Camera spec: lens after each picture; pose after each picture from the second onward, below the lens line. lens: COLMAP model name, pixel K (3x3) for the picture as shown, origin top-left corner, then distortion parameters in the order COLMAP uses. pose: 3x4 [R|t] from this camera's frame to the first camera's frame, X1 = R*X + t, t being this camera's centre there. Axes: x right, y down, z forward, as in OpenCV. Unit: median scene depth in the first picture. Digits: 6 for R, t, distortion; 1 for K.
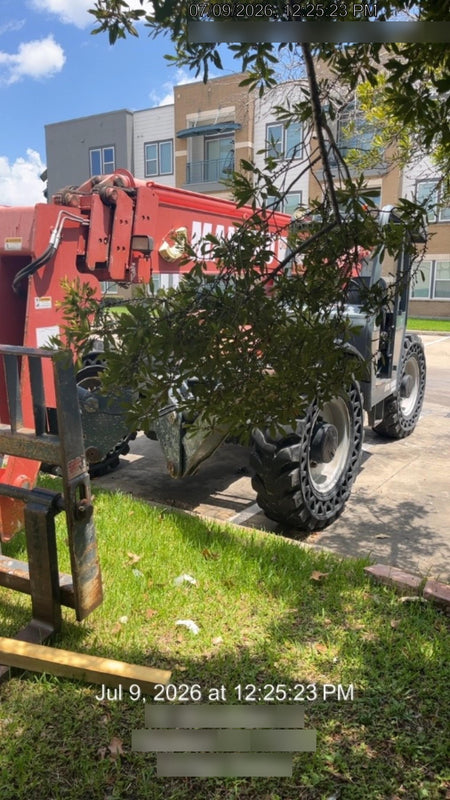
lens RADIAL K [[553.8, 0, 225.0], [0, 553.8, 400.0], [0, 0, 1]] dist [0.001841, -0.038428]
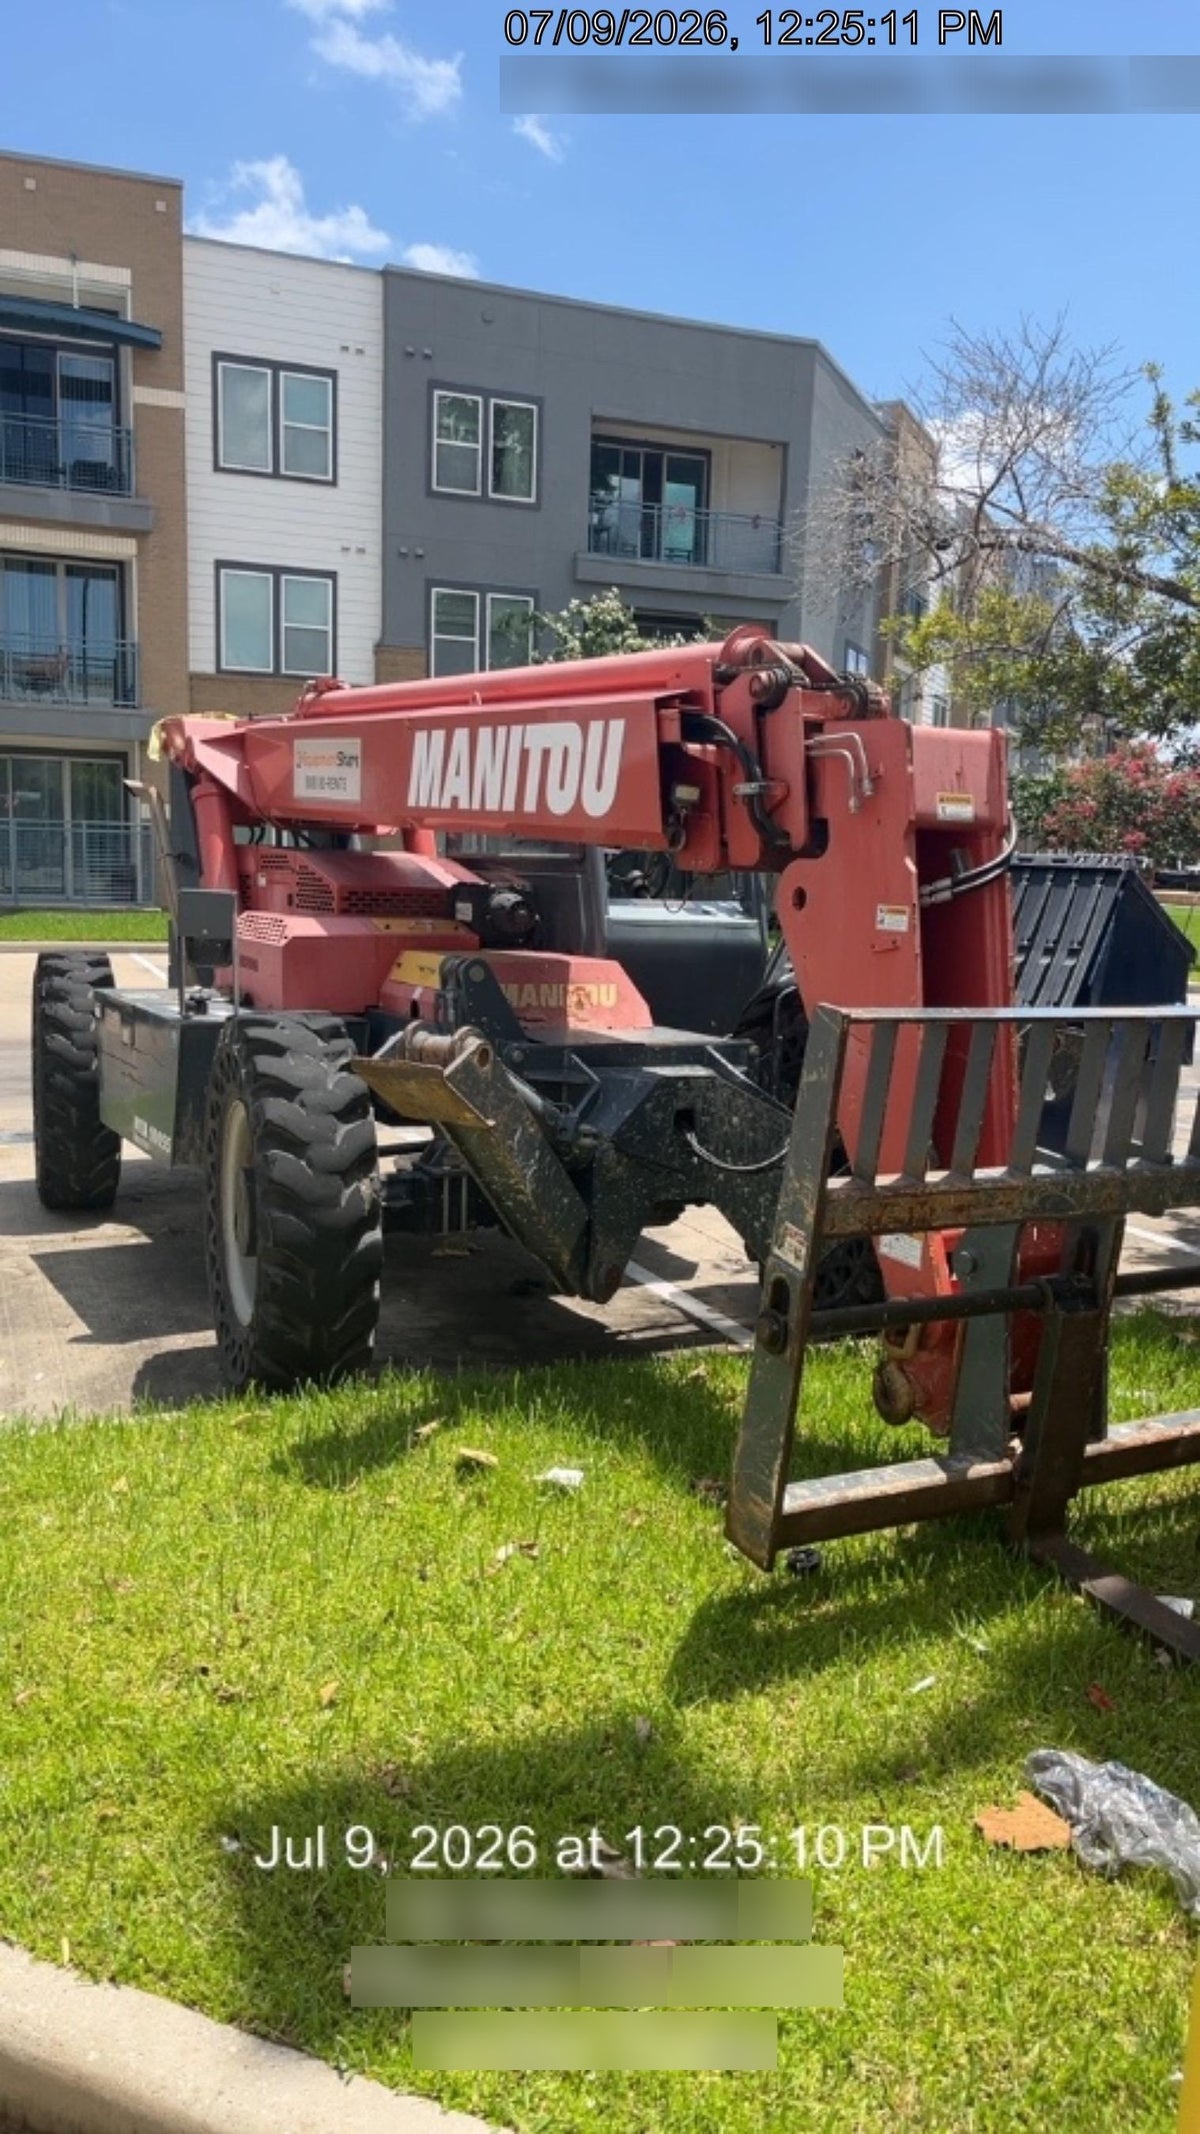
lens RADIAL K [[1495.4, 0, 550.9], [0, 1495.4, 1081.2], [0, 0, 1]] dist [0.046852, -0.041828]
pose [[0.618891, -0.125070, 0.775455, -1.102496], [0.144238, 0.988550, 0.044323, -0.104490], [-0.772120, 0.084419, 0.629845, 0.316950]]
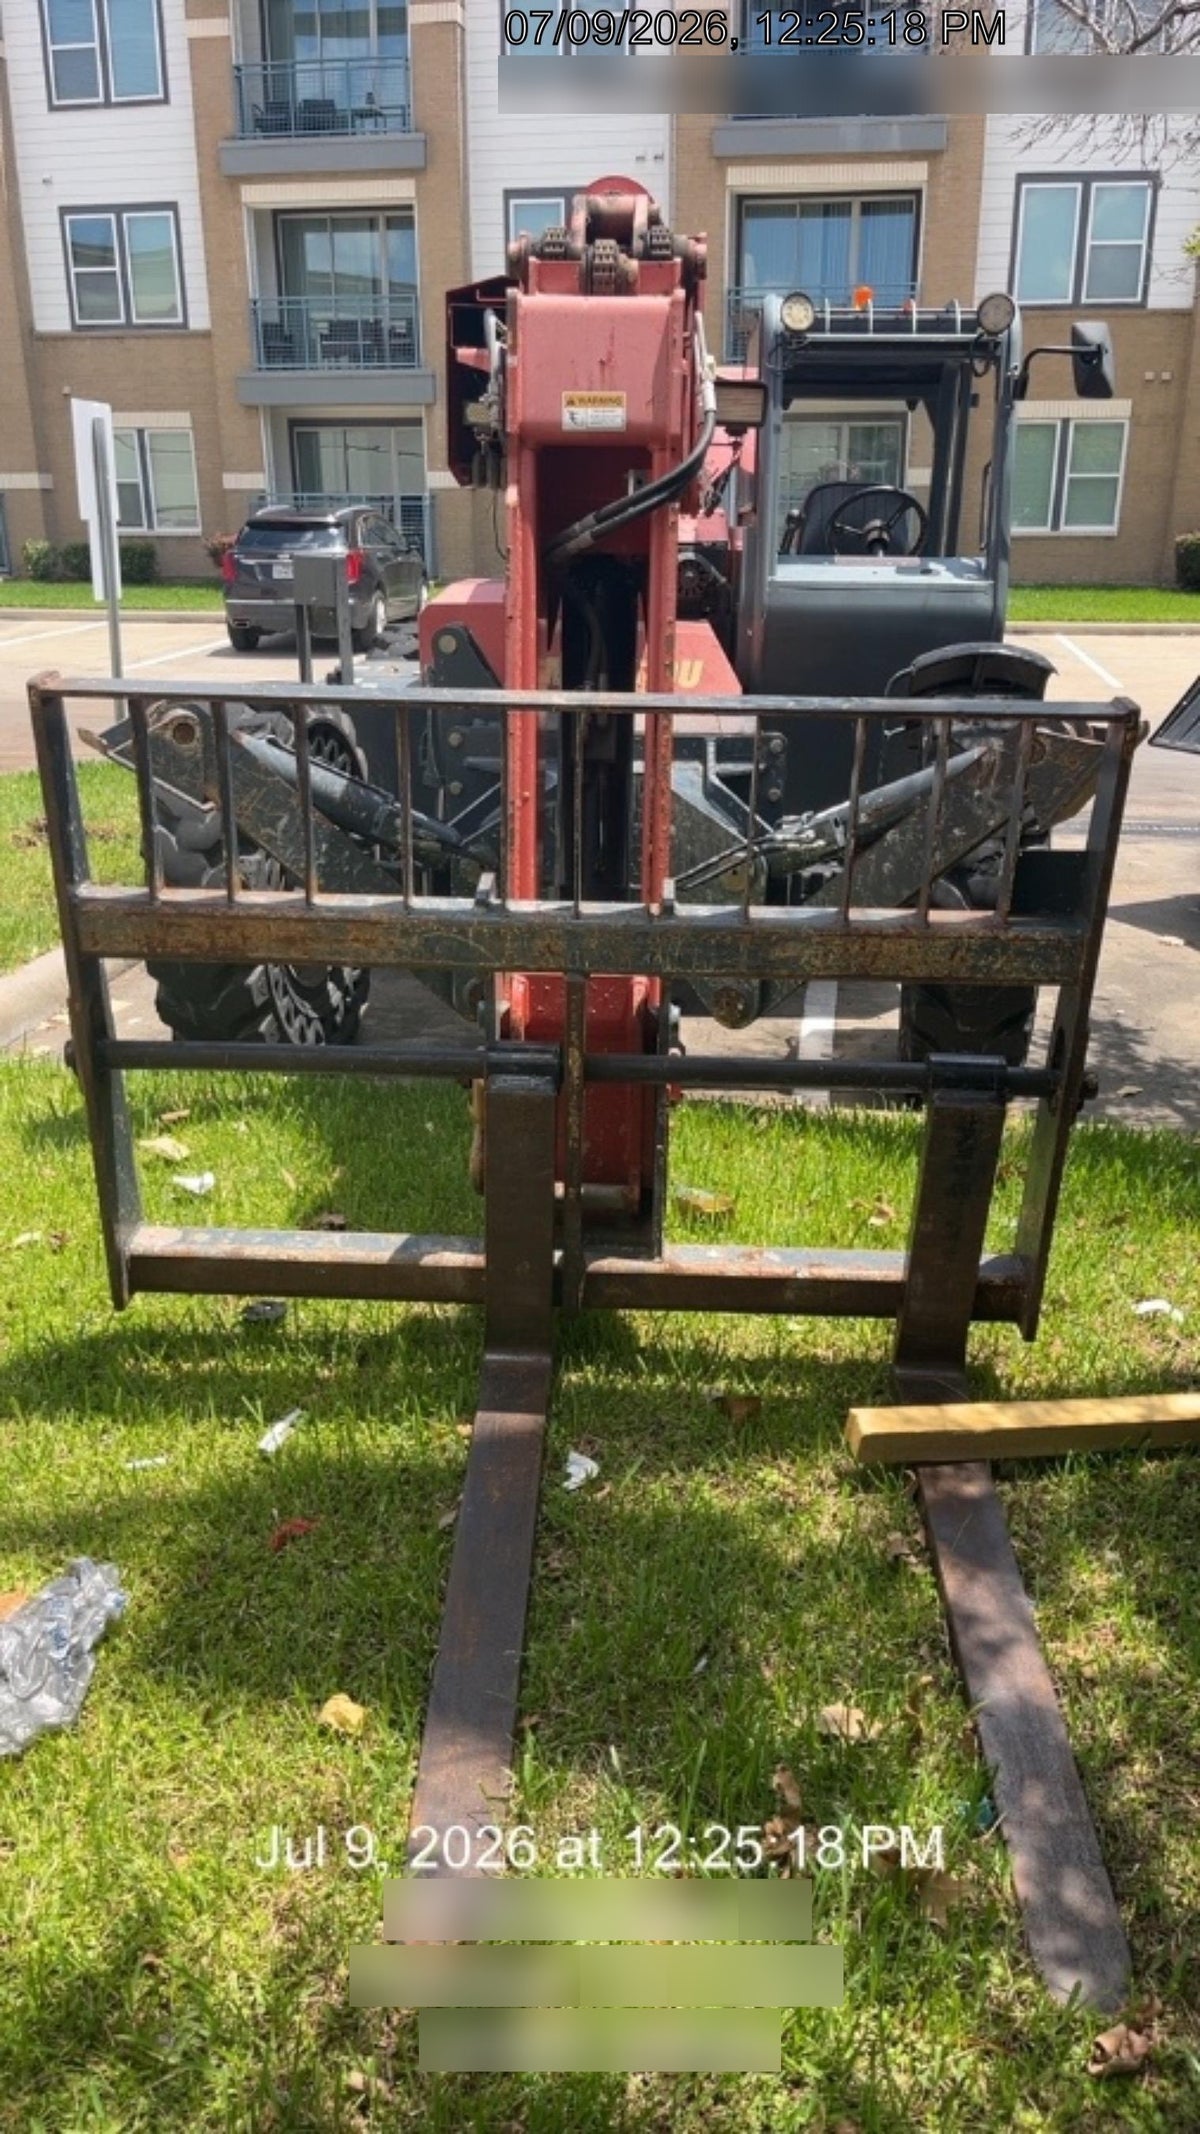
lens RADIAL K [[1512.9, 0, 556.0], [0, 1512.9, 1071.2], [0, 0, 1]] dist [0.007276, -0.027107]
pose [[0.930796, -0.152662, 0.332135, -0.533927], [0.098833, 0.979878, 0.173412, -0.025190], [-0.351925, -0.128585, 0.927154, 0.035219]]
